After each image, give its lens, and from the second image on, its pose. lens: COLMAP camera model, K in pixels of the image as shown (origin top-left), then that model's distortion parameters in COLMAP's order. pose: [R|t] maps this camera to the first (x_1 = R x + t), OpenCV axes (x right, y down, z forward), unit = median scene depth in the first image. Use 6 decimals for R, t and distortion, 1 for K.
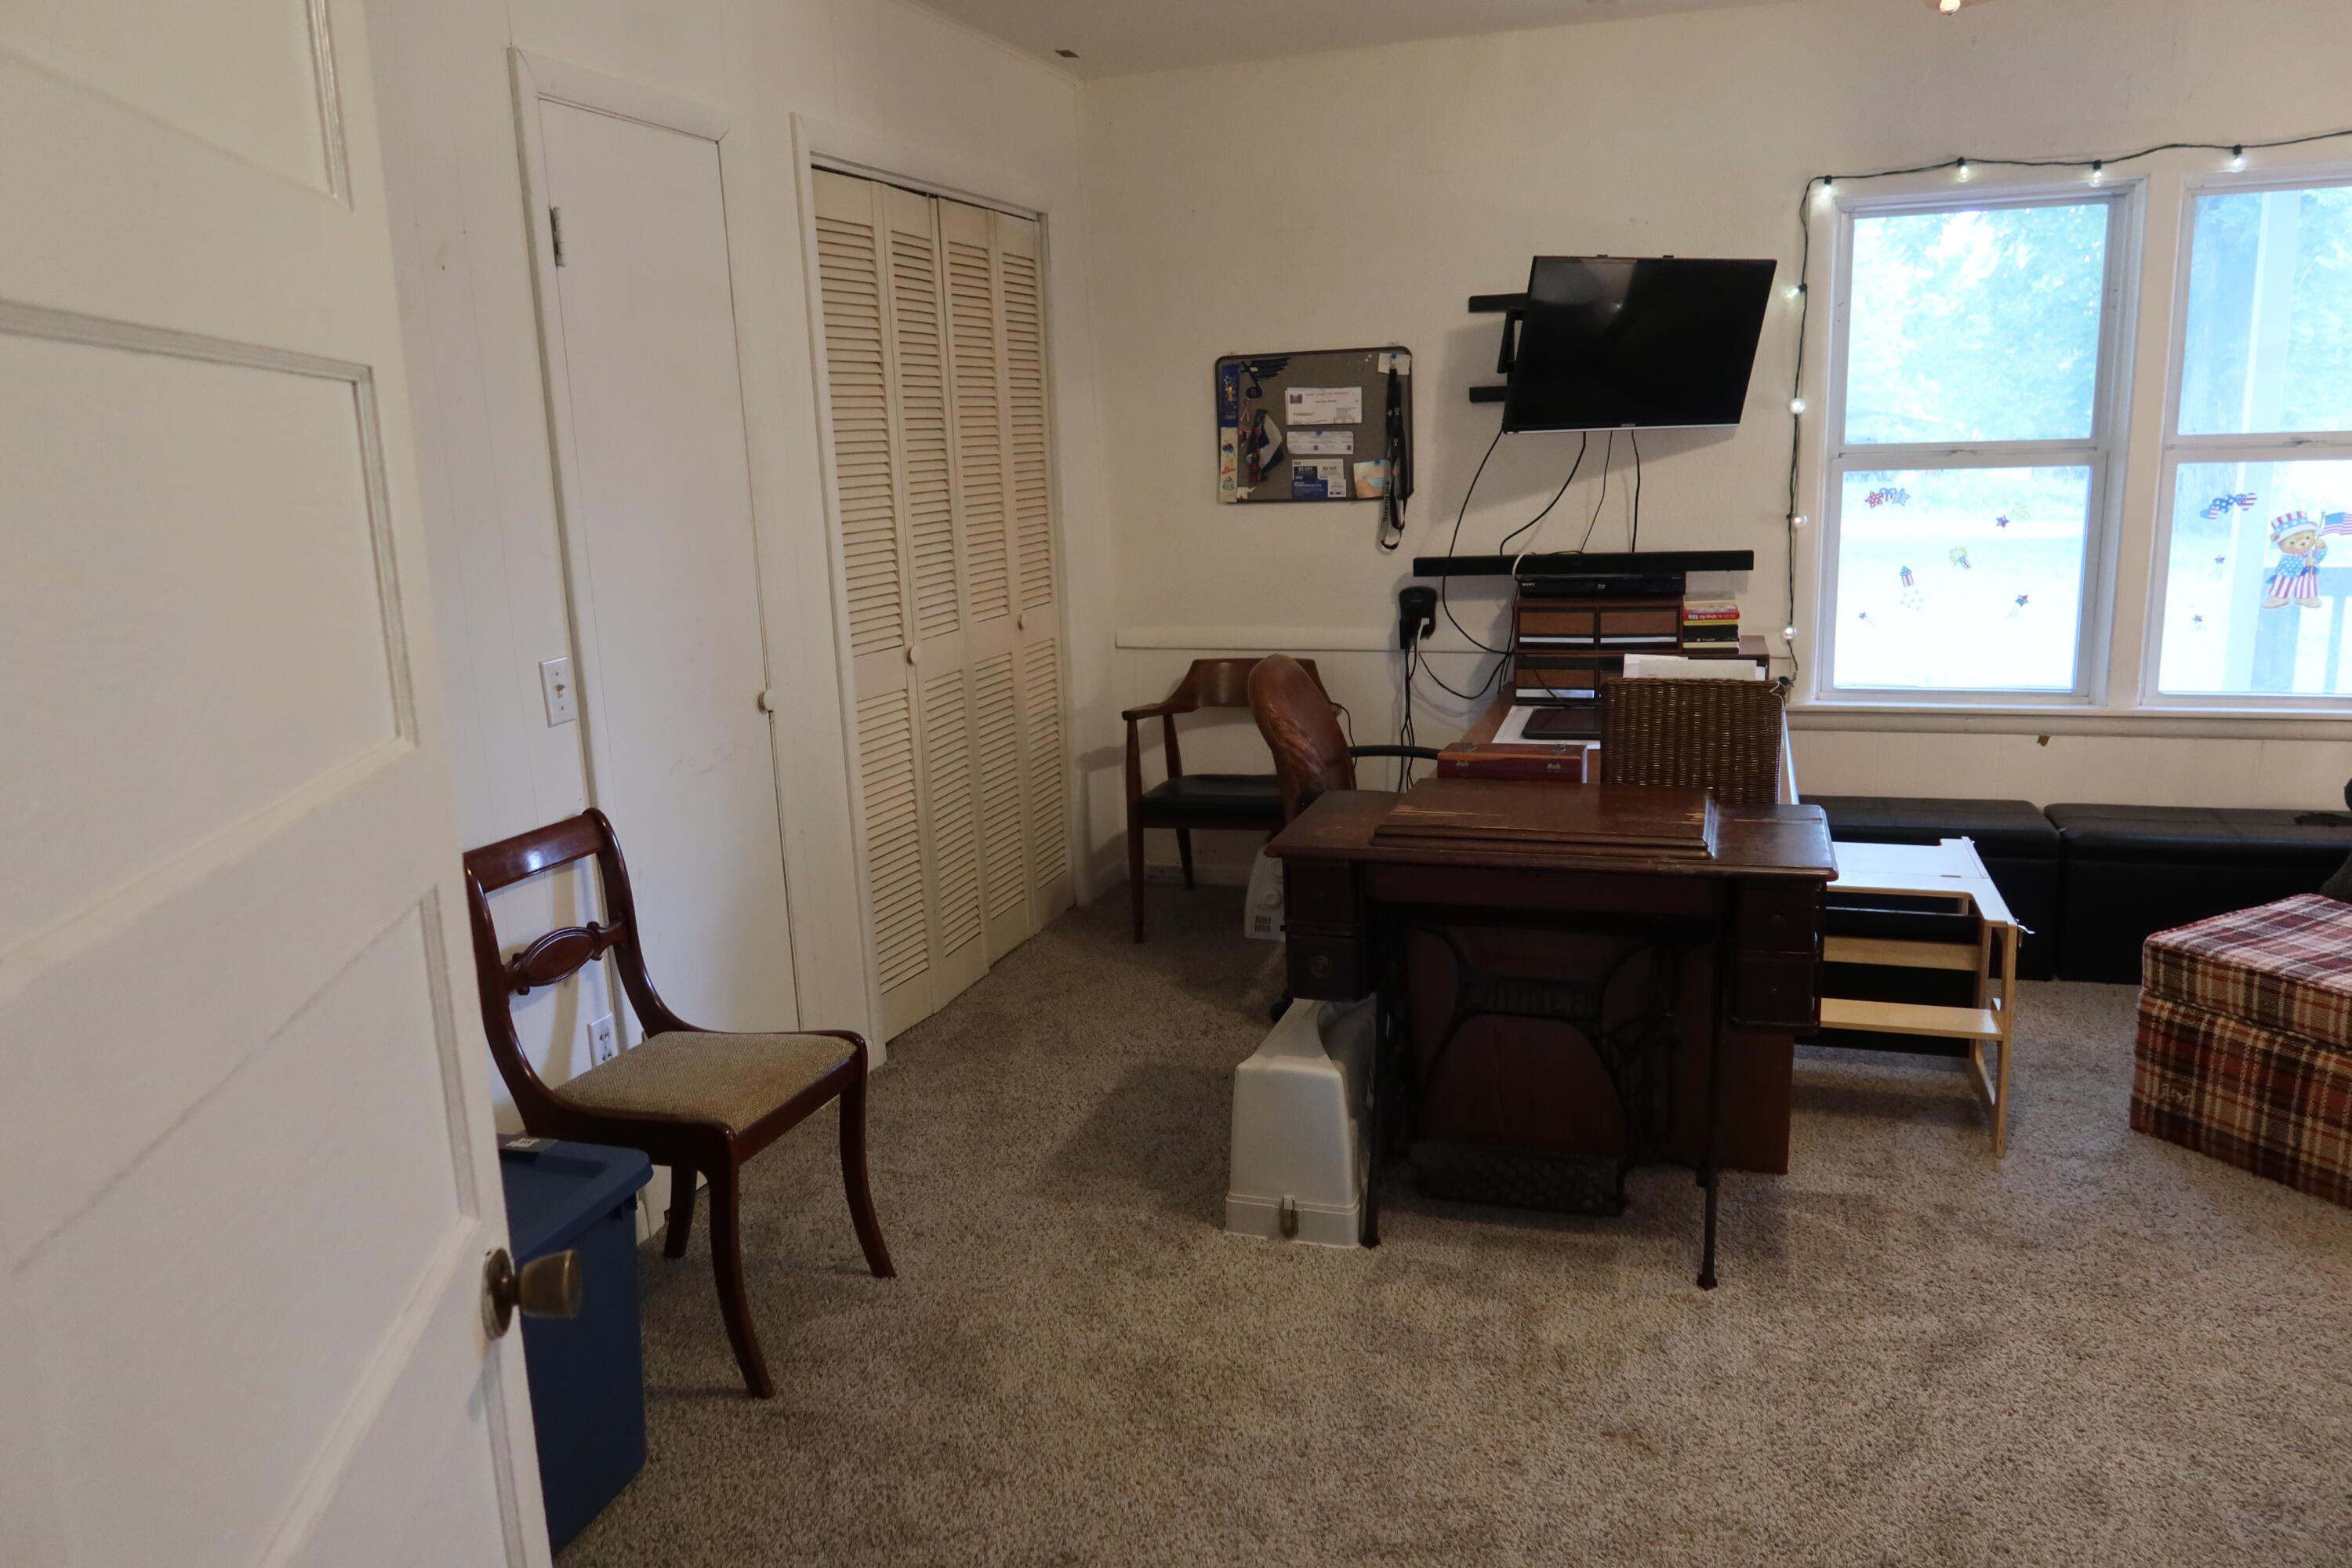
lens RADIAL K [[1617.3, 0, 1172.5], [0, 1617.3, 775.6], [0, 0, 1]] dist [-0.032138, 0.012205]
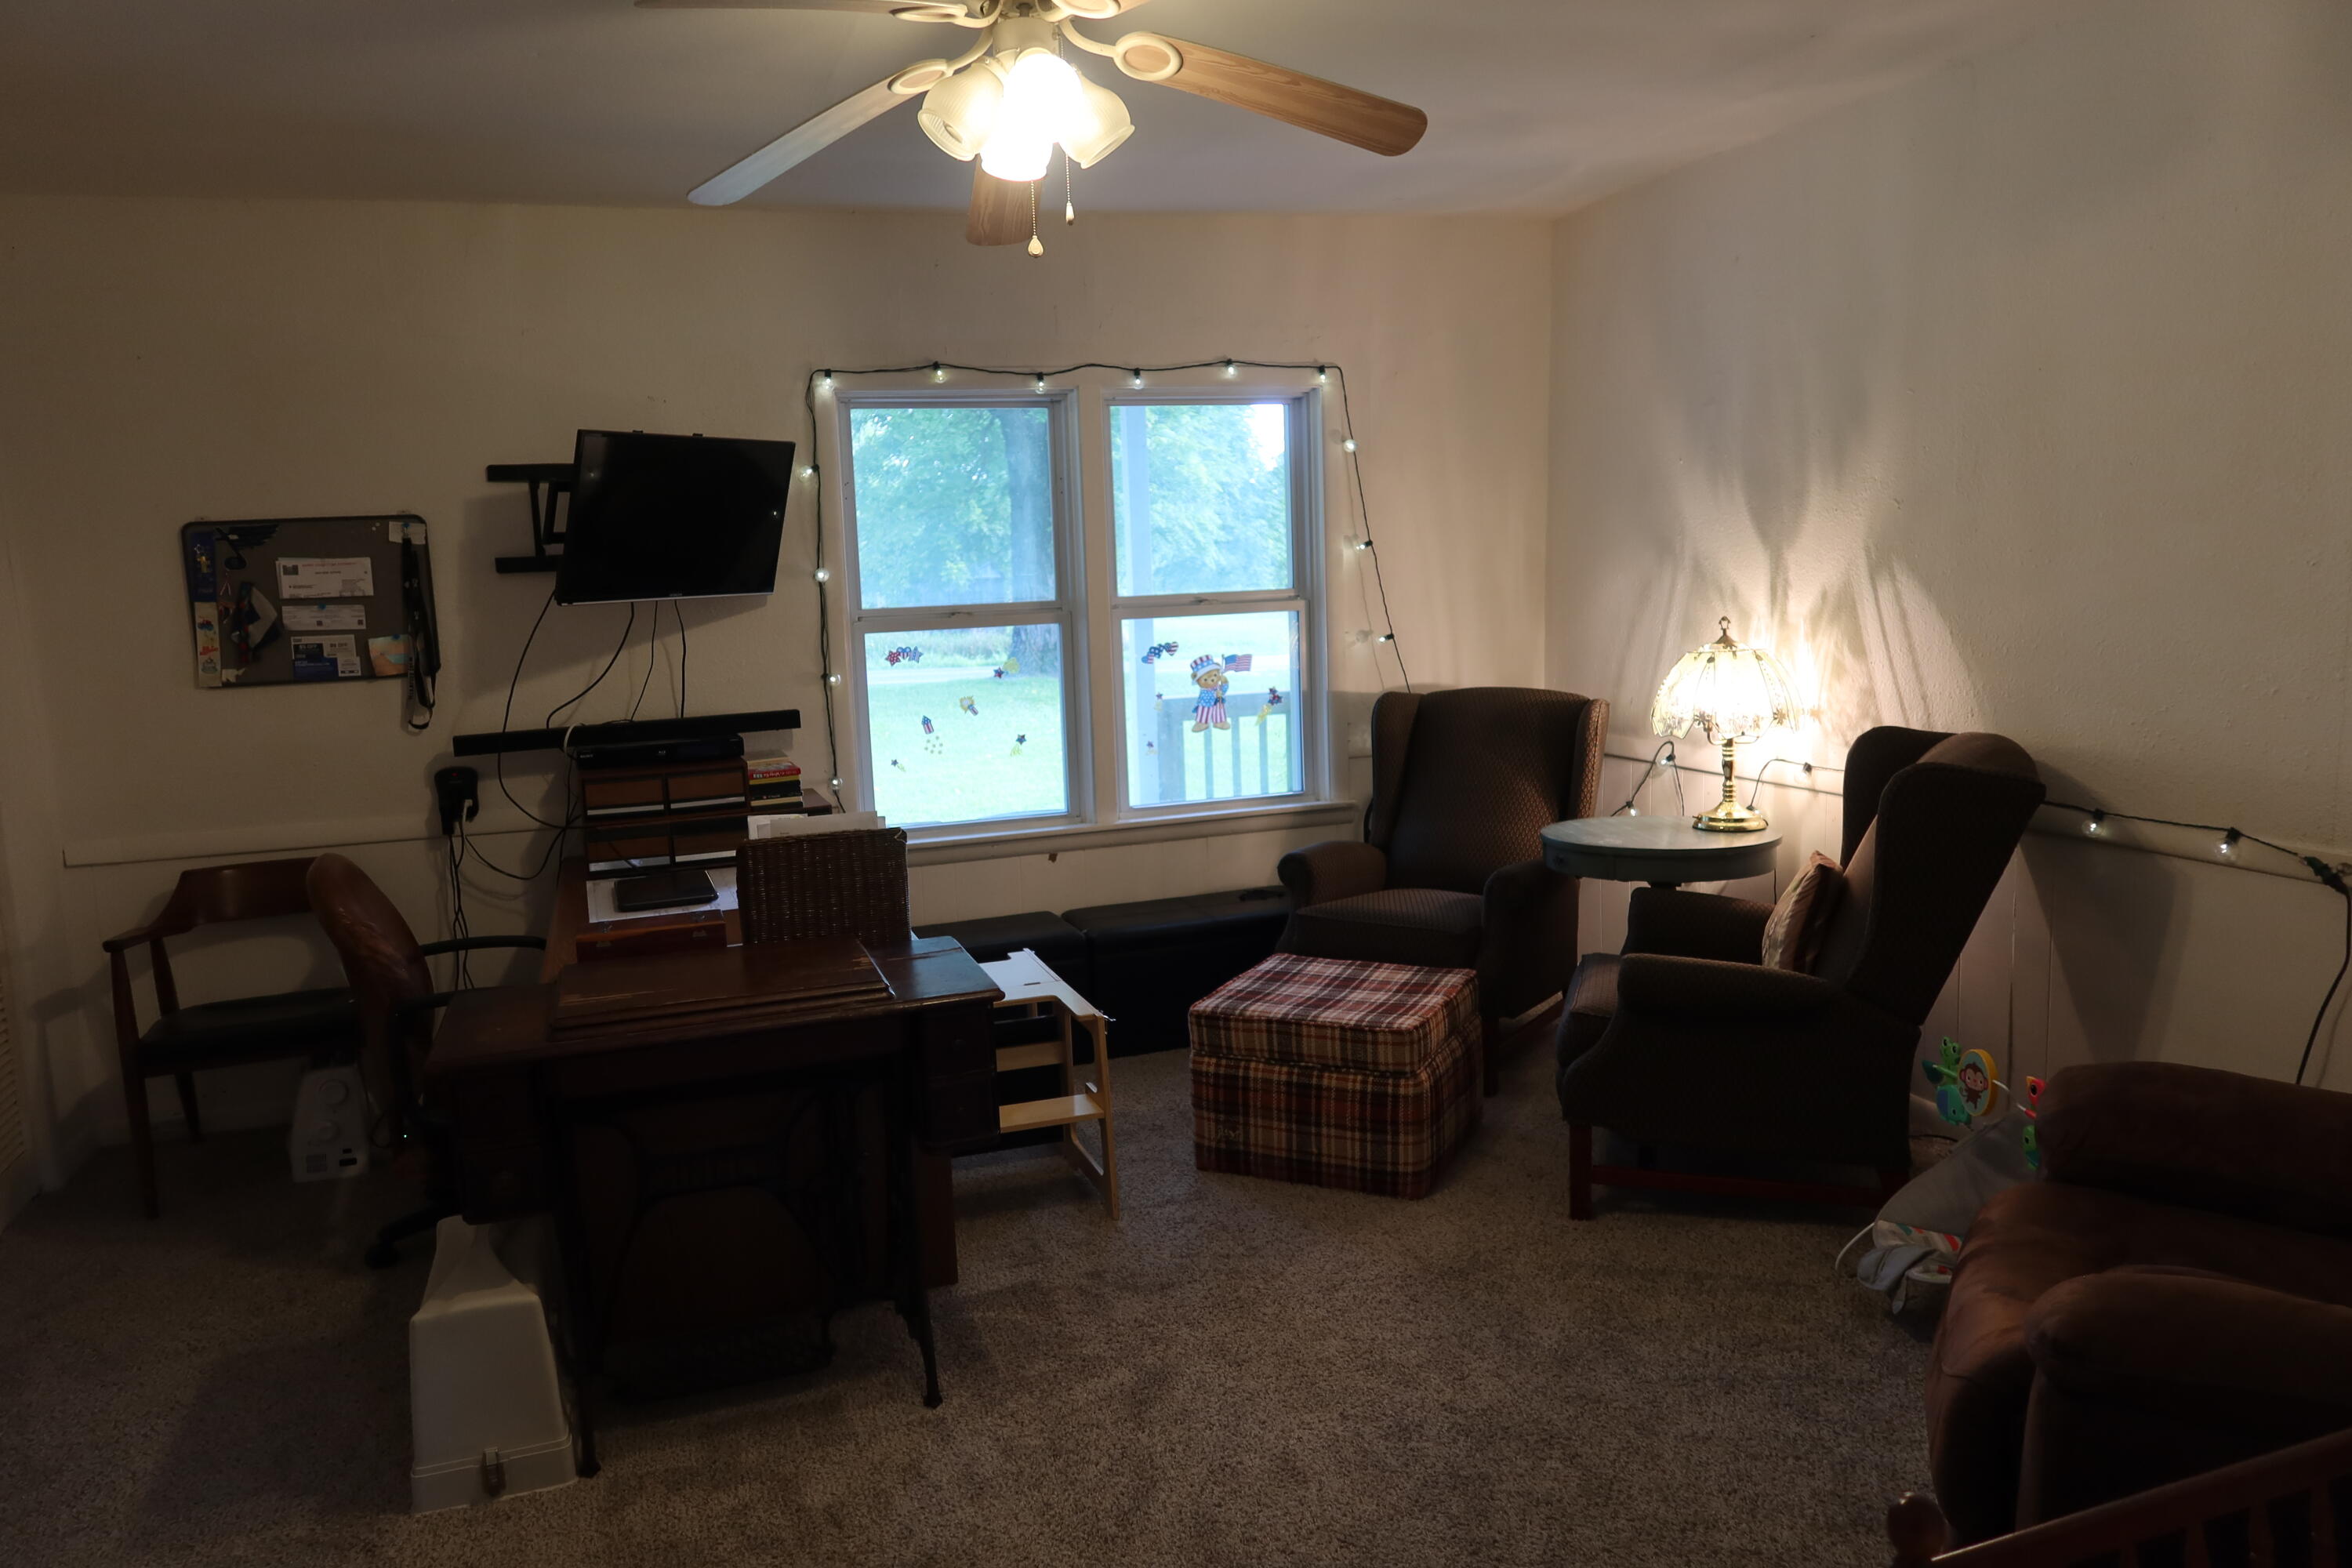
lens RADIAL K [[1617.3, 0, 1174.5], [0, 1617.3, 775.6], [0, 0, 1]] dist [-0.032138, 0.012205]
pose [[0.787705, -0.075979, 0.611349, -0.106410], [0.135608, 0.989410, -0.051762, -0.008758], [-0.600942, 0.123677, 0.789666, 0.017768]]
